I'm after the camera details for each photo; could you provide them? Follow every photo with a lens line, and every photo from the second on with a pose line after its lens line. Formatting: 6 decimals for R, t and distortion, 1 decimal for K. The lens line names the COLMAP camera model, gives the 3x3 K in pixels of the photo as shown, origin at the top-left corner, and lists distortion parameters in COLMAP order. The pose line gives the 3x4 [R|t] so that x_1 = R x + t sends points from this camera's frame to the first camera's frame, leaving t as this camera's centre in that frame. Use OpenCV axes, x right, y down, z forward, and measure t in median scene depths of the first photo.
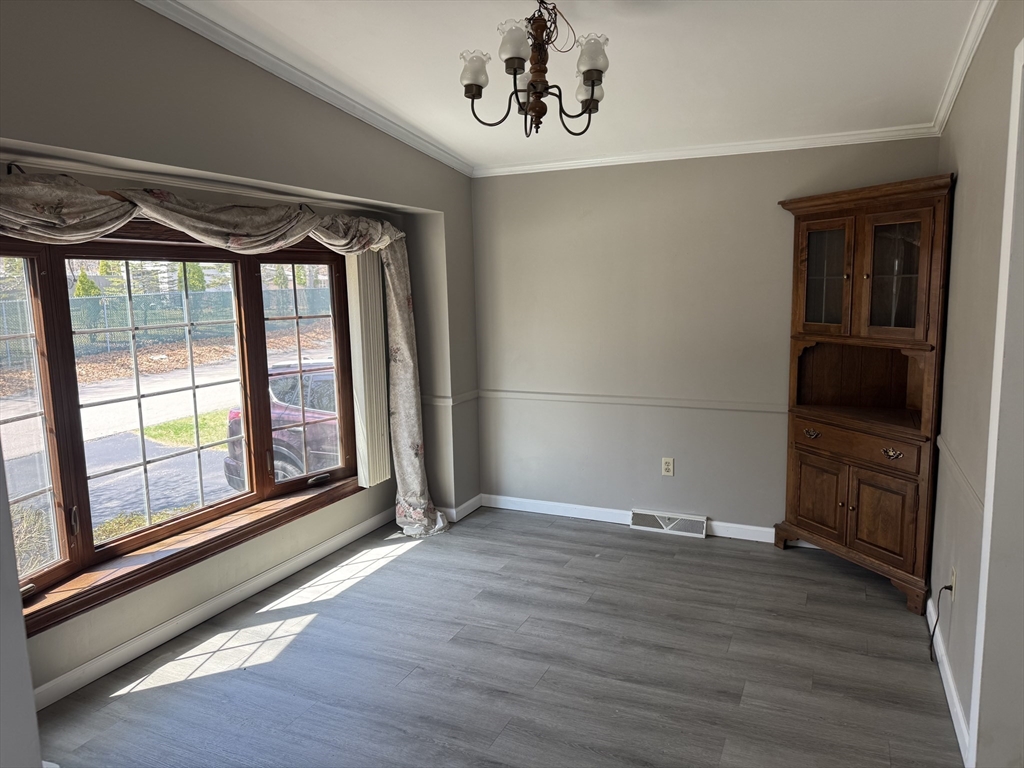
lens RADIAL K [[716.5, 0, 517.9], [0, 716.5, 383.9], [0, 0, 1]] dist [-0.009297, -0.021581]
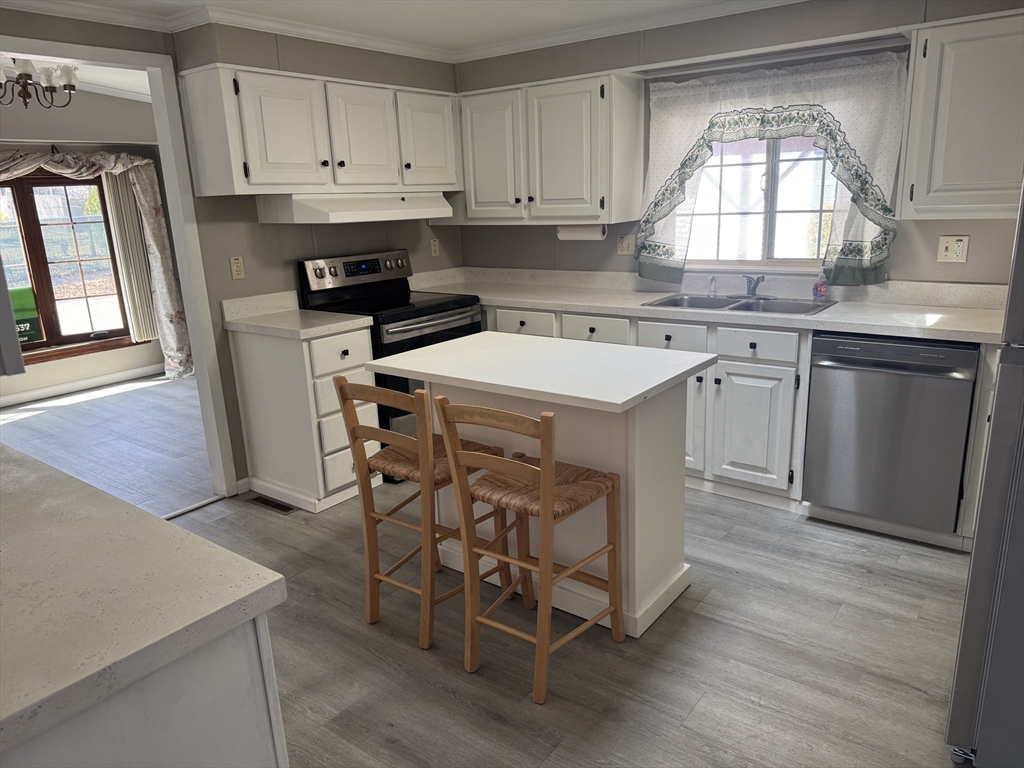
lens RADIAL K [[716.5, 0, 512.0], [0, 716.5, 388.2], [0, 0, 1]] dist [-0.009297, -0.021581]
pose [[0.973682, 0.036104, -0.225032, 0.854663], [-0.008850, 0.992618, 0.120963, 0.054497], [0.227738, -0.115788, 0.966814, -0.229674]]
